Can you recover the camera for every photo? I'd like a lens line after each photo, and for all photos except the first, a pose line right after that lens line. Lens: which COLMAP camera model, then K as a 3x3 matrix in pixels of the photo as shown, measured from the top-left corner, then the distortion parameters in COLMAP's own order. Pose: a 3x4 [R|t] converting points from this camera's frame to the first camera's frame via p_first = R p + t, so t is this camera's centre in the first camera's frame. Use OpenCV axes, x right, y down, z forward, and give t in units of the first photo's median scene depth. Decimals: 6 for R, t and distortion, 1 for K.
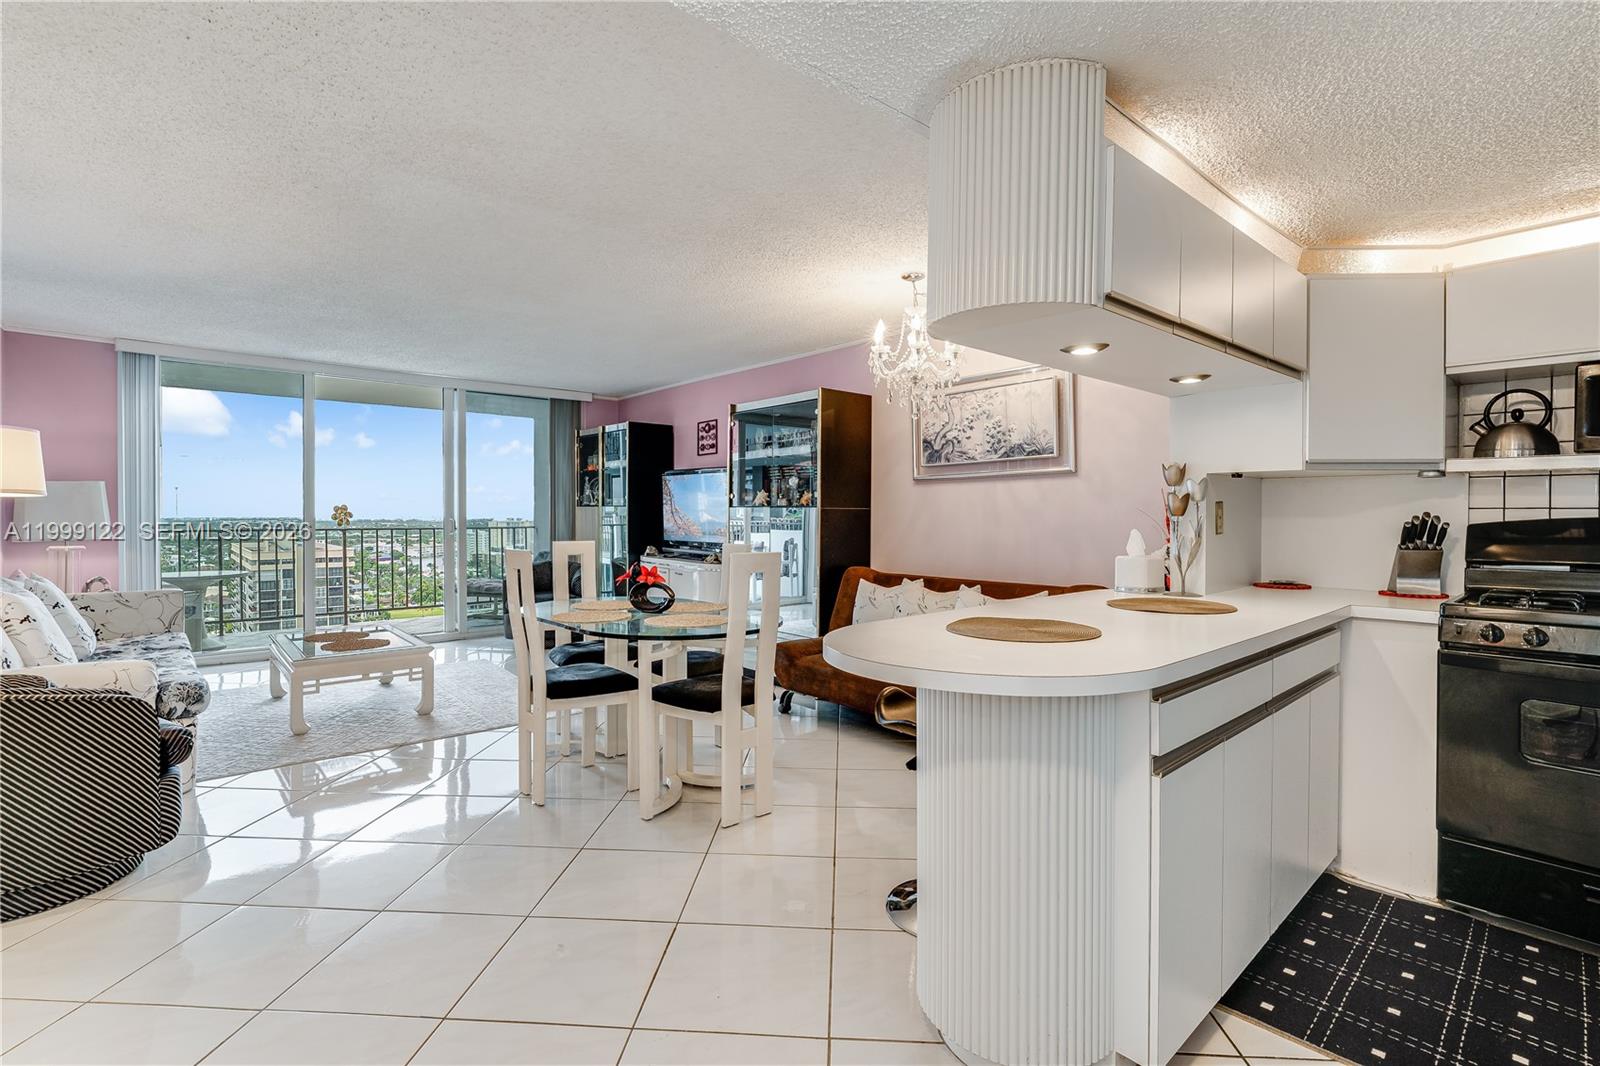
lens RADIAL K [[730.6, 0, 795.9], [0, 730.6, 518.6], [0, 0, 1]] dist [-0.012330, 0.005168]
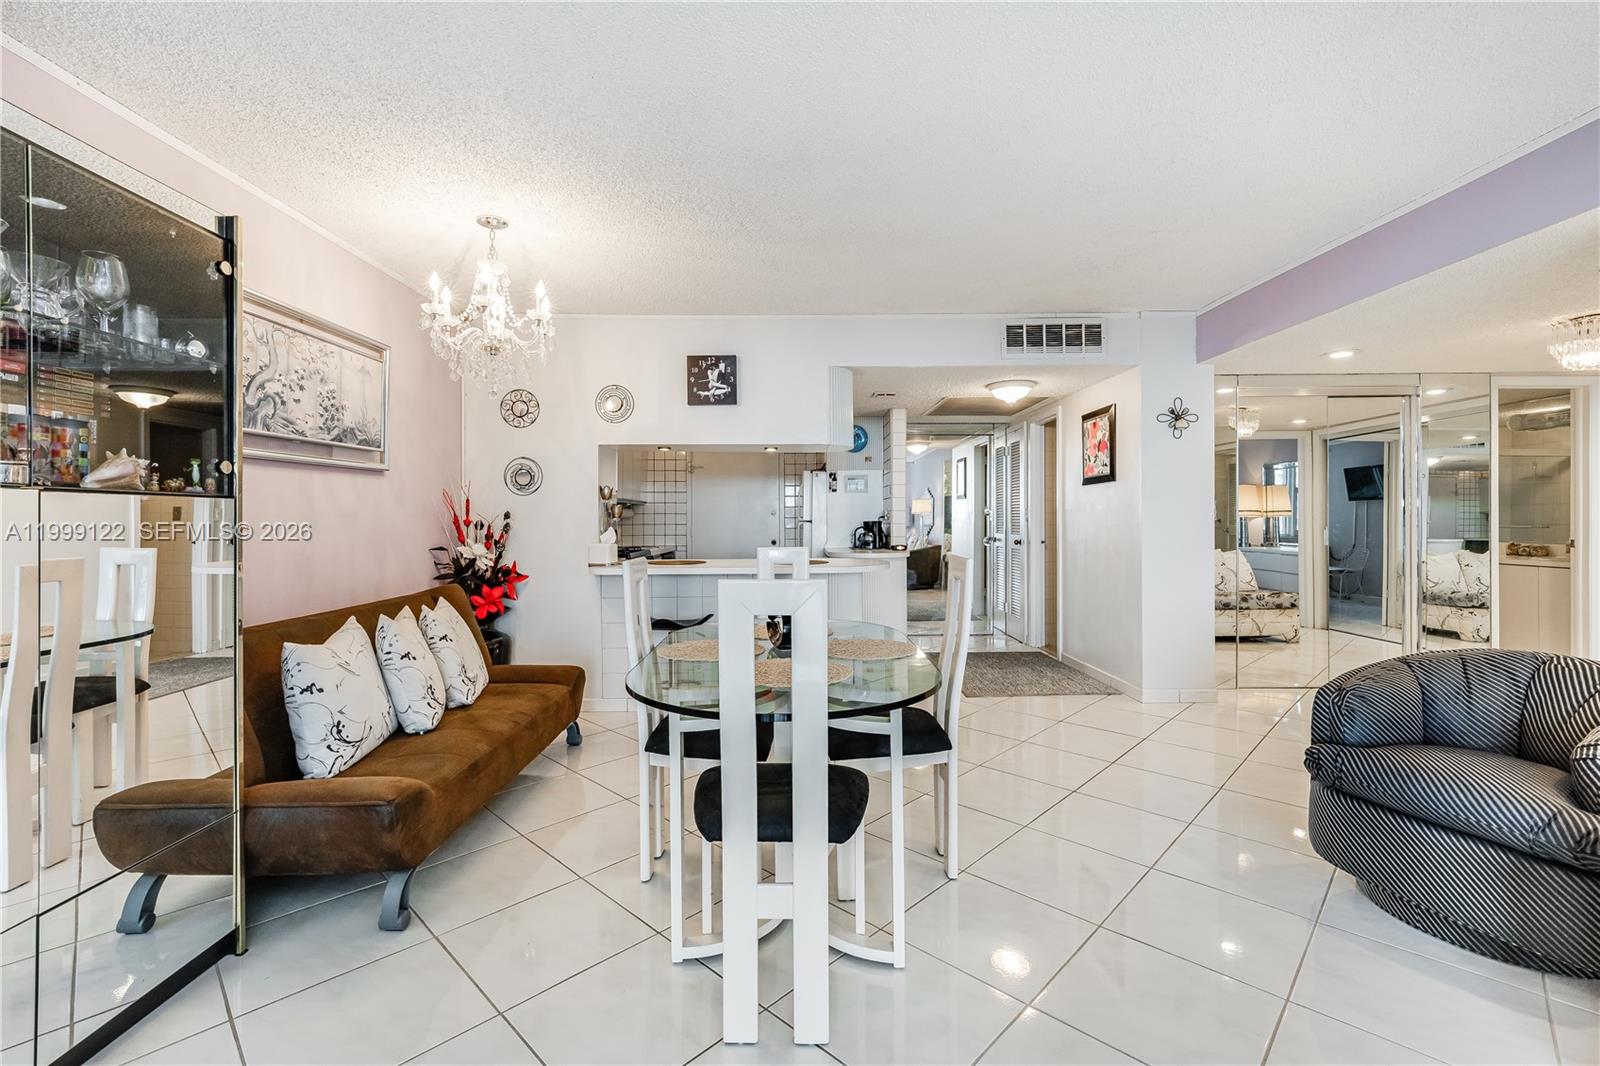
lens RADIAL K [[685.2, 0, 797.9], [0, 685.2, 517.1], [0, 0, 1]] dist [-0.006770, 0.001193]
pose [[-0.754401, 0.004908, 0.656395, -0.574514], [0.006727, 0.999977, 0.000255, -0.001643], [-0.656379, 0.004608, -0.754417, 1.297778]]
